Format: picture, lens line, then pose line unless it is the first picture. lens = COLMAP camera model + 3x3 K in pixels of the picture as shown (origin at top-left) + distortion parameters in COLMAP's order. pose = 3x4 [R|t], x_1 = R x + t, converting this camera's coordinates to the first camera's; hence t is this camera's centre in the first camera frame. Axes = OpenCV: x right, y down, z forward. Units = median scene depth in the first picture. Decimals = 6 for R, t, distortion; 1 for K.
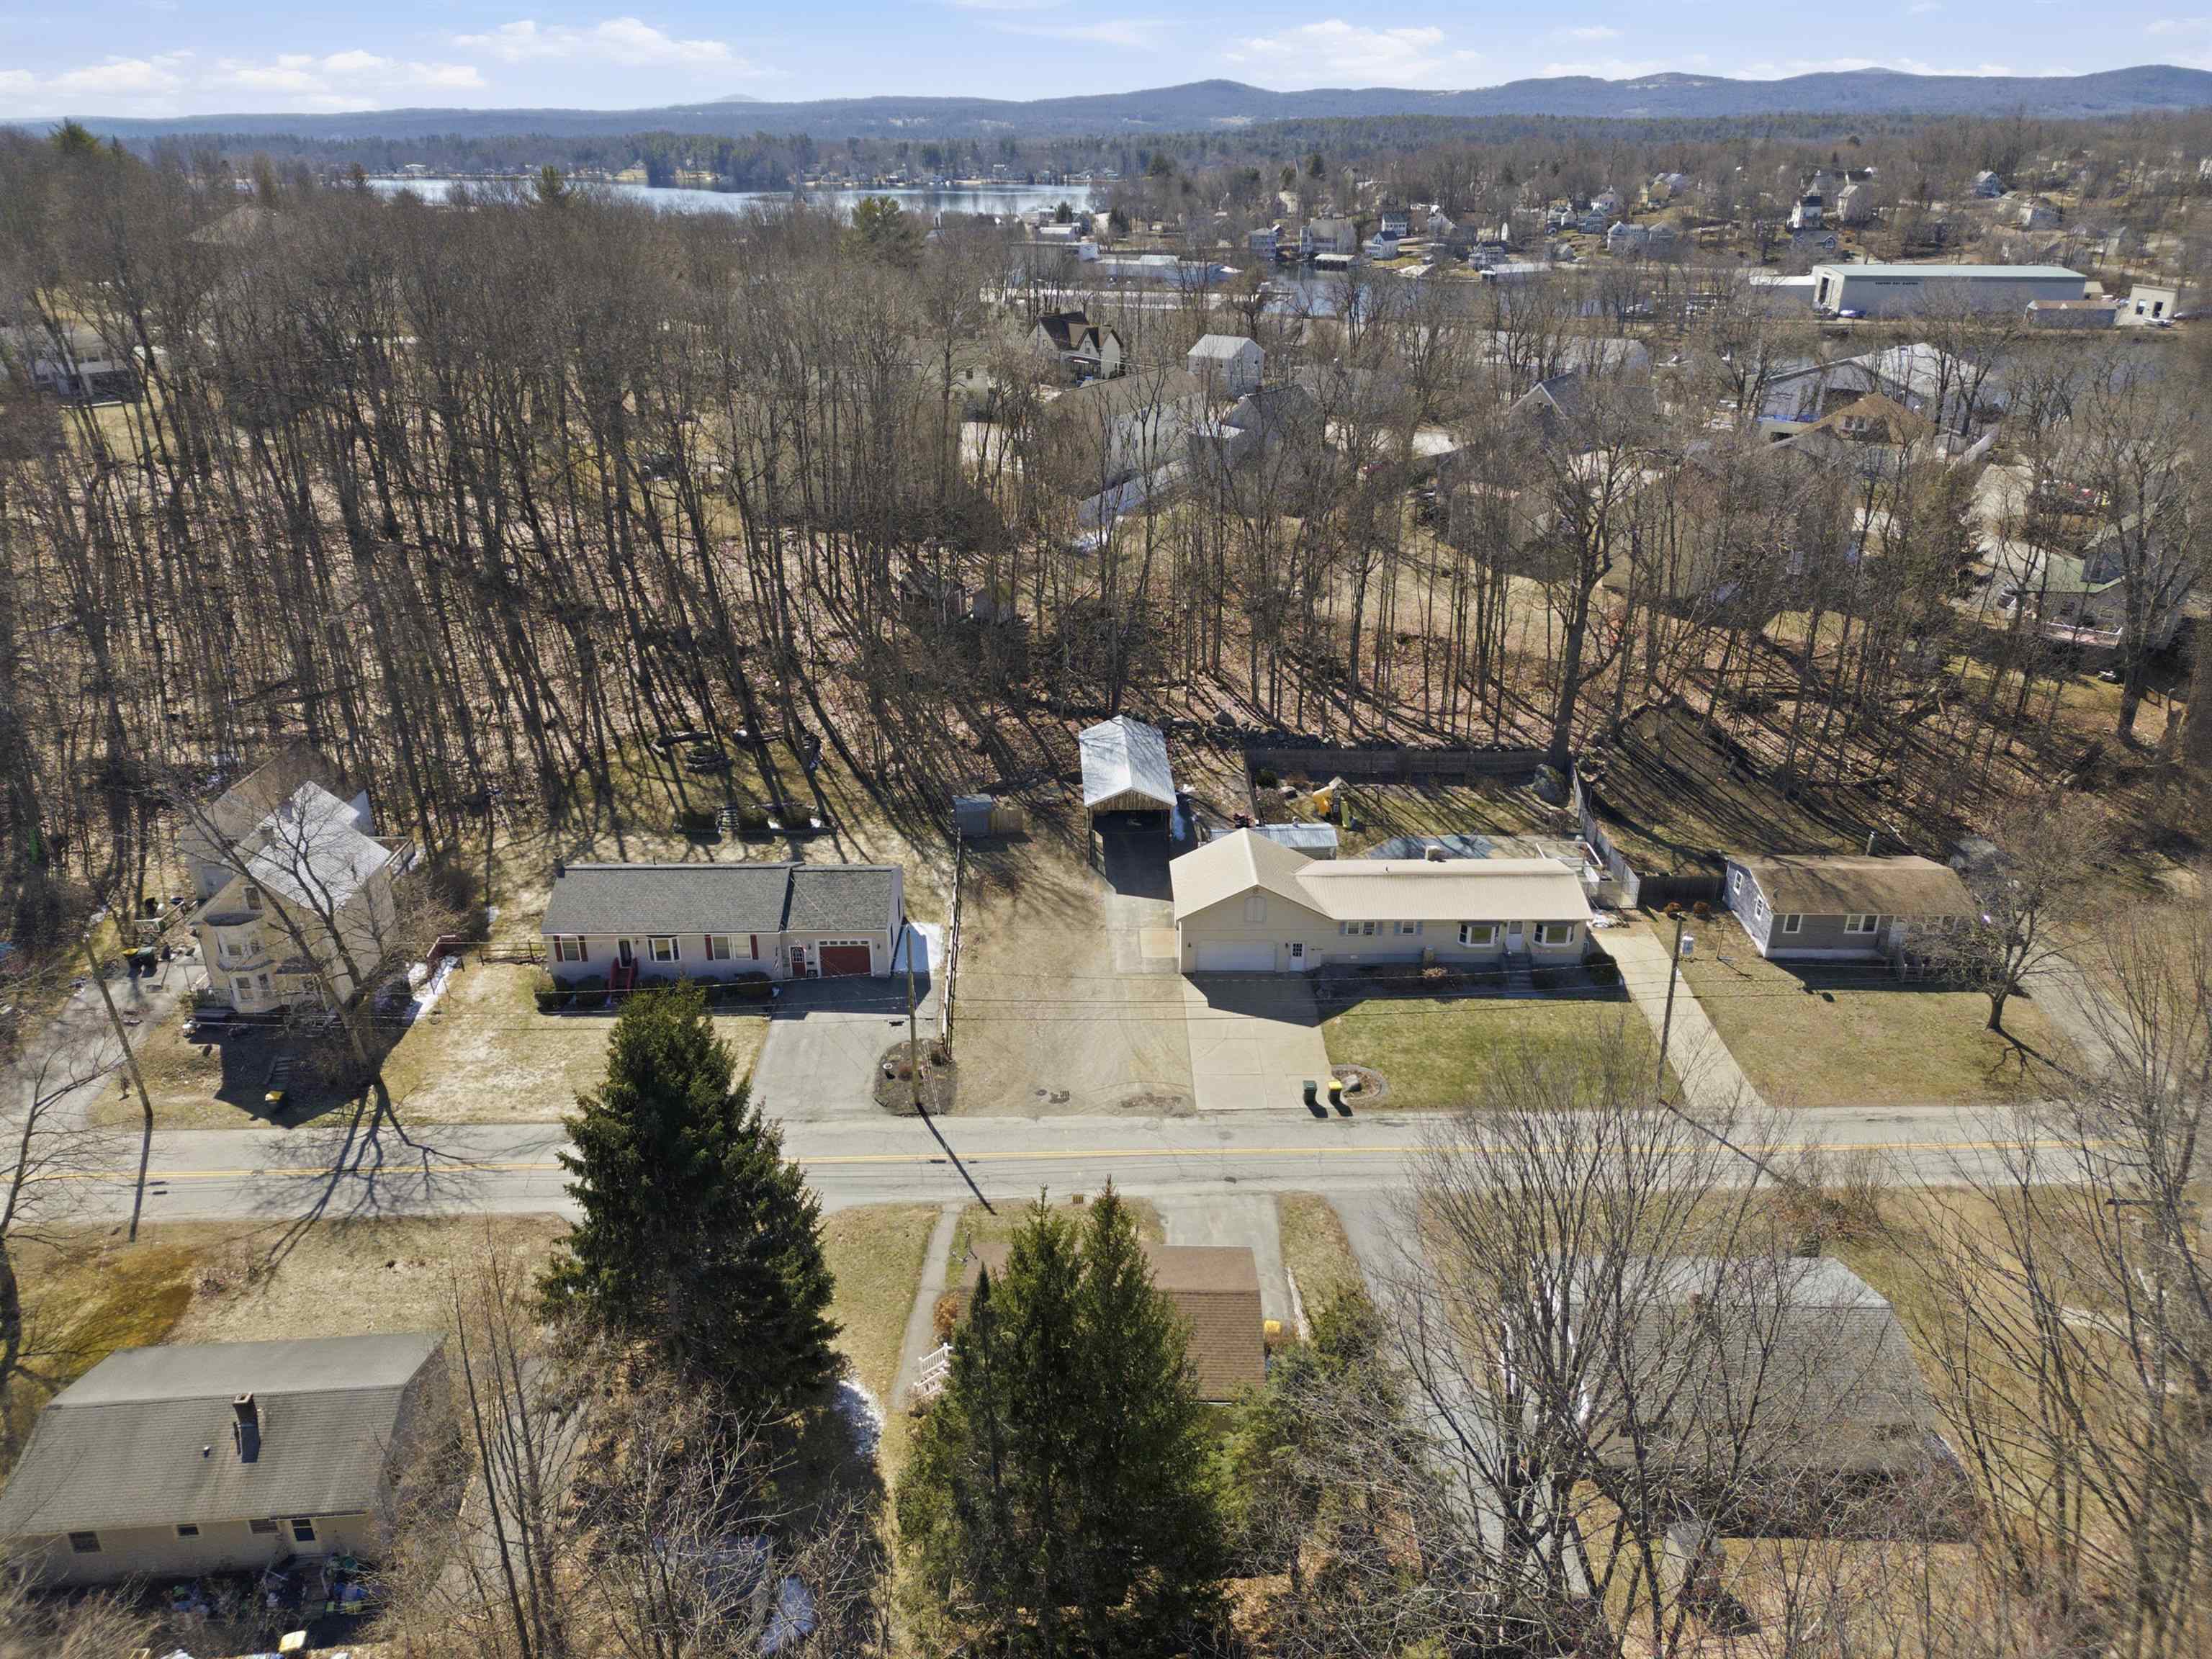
lens RADIAL K [[1534.0, 0, 1101.1], [0, 1534.0, 834.0], [0, 0, 1]] dist [0.093330, -0.096001]
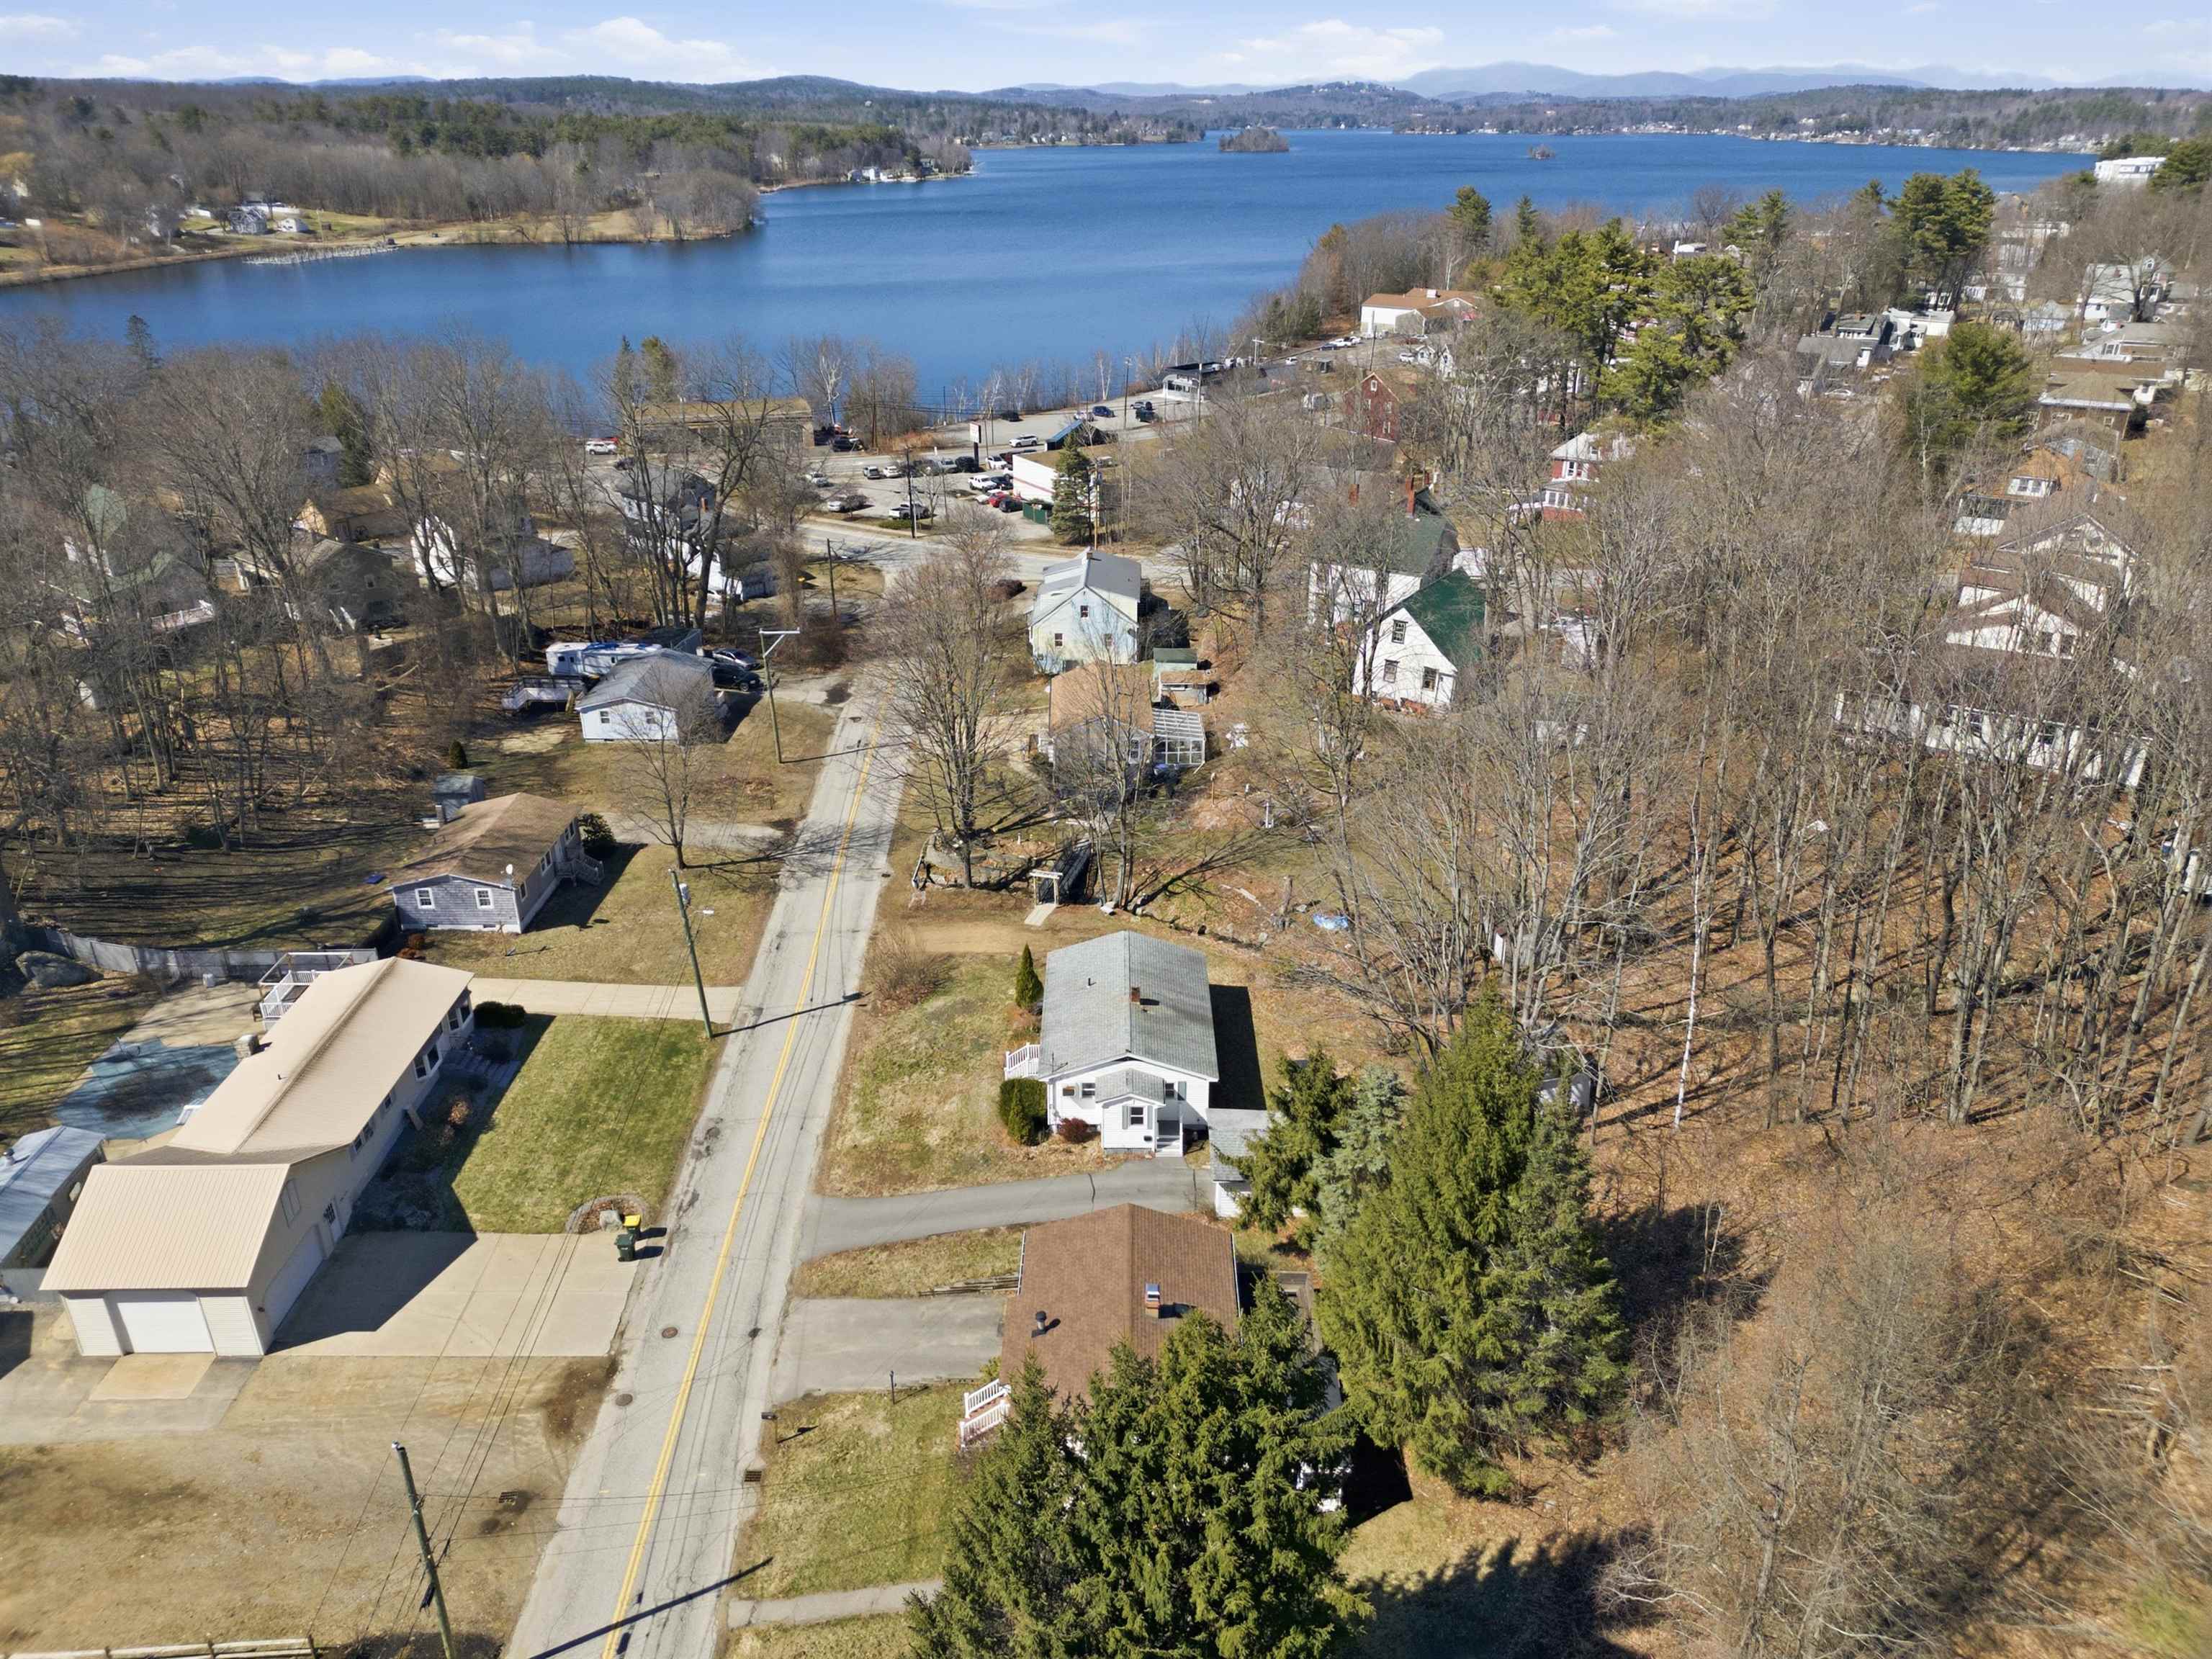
lens RADIAL K [[1534.0, 0, 1101.1], [0, 1534.0, 834.0], [0, 0, 1]] dist [0.093330, -0.096001]
pose [[-0.000675, -0.418792, 0.908082, -0.400141], [0.415744, 0.825766, 0.381139, -0.173896], [-0.909481, 0.377787, 0.173553, 0.391022]]
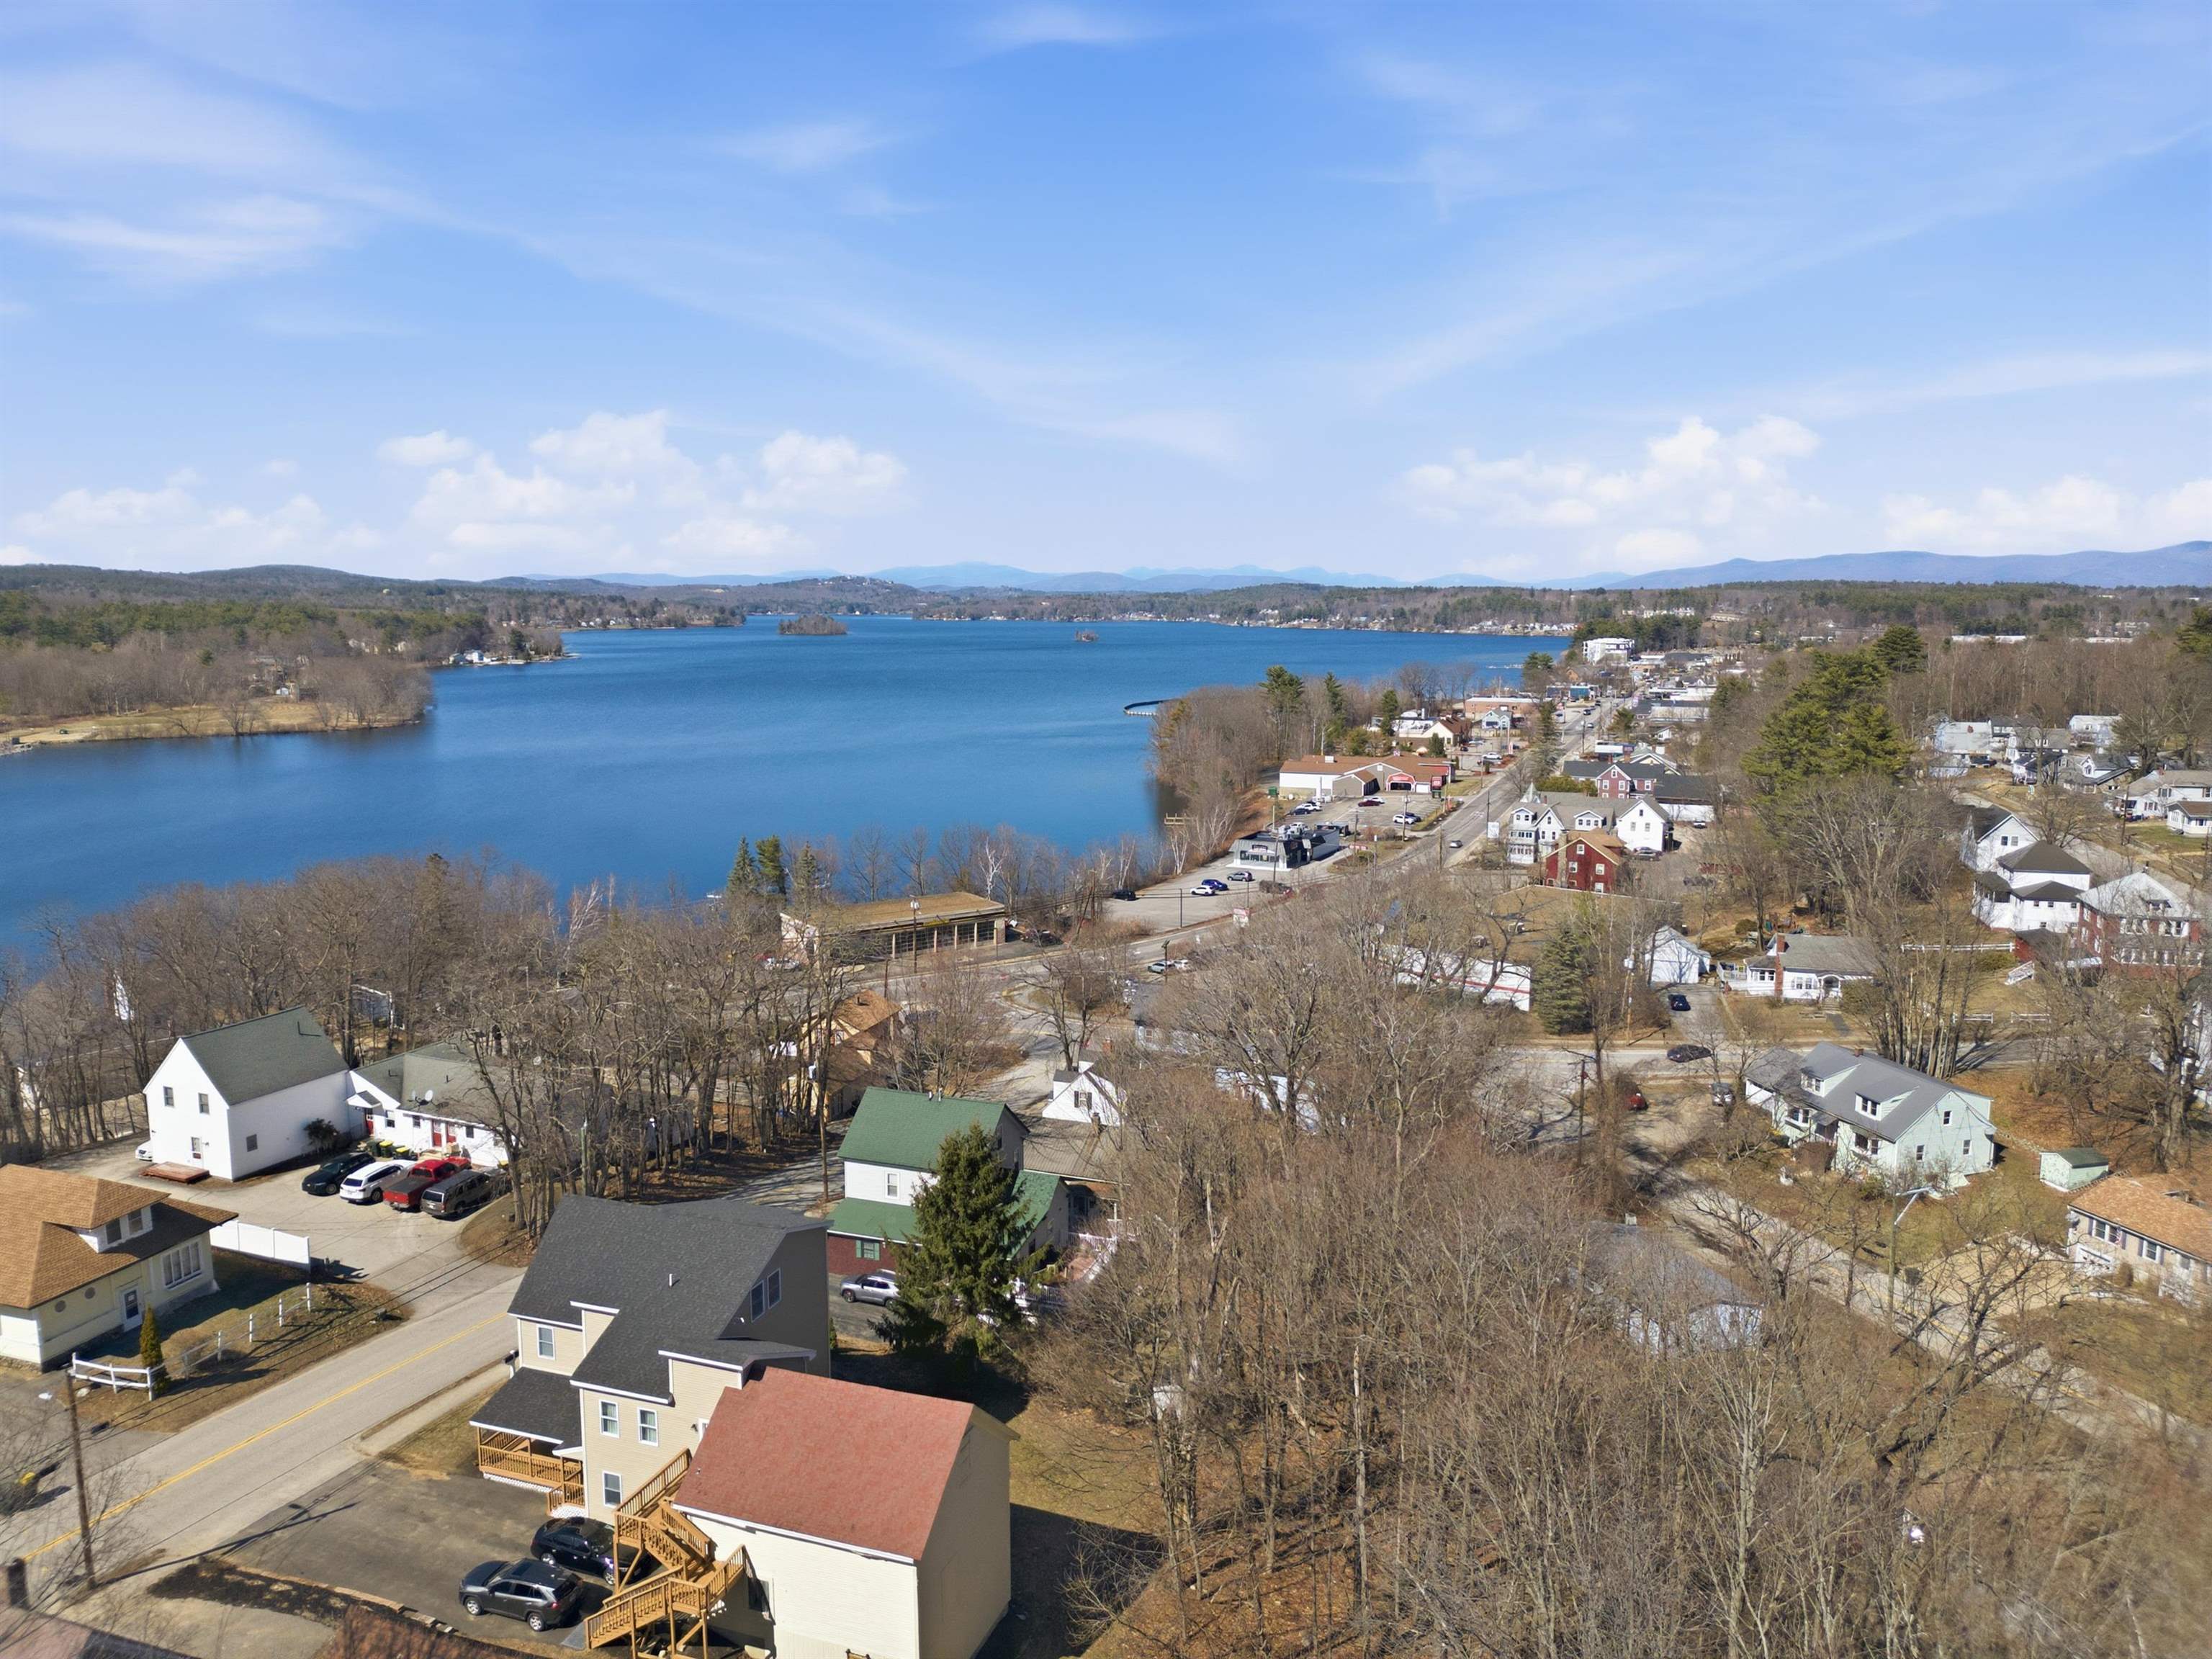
lens RADIAL K [[1534.0, 0, 1101.1], [0, 1534.0, 834.0], [0, 0, 1]] dist [0.093330, -0.096001]
pose [[-0.311393, -0.140716, 0.939805, -0.025559], [0.395944, 0.879828, 0.262928, -0.566989], [-0.863865, 0.453984, -0.218257, 1.229111]]
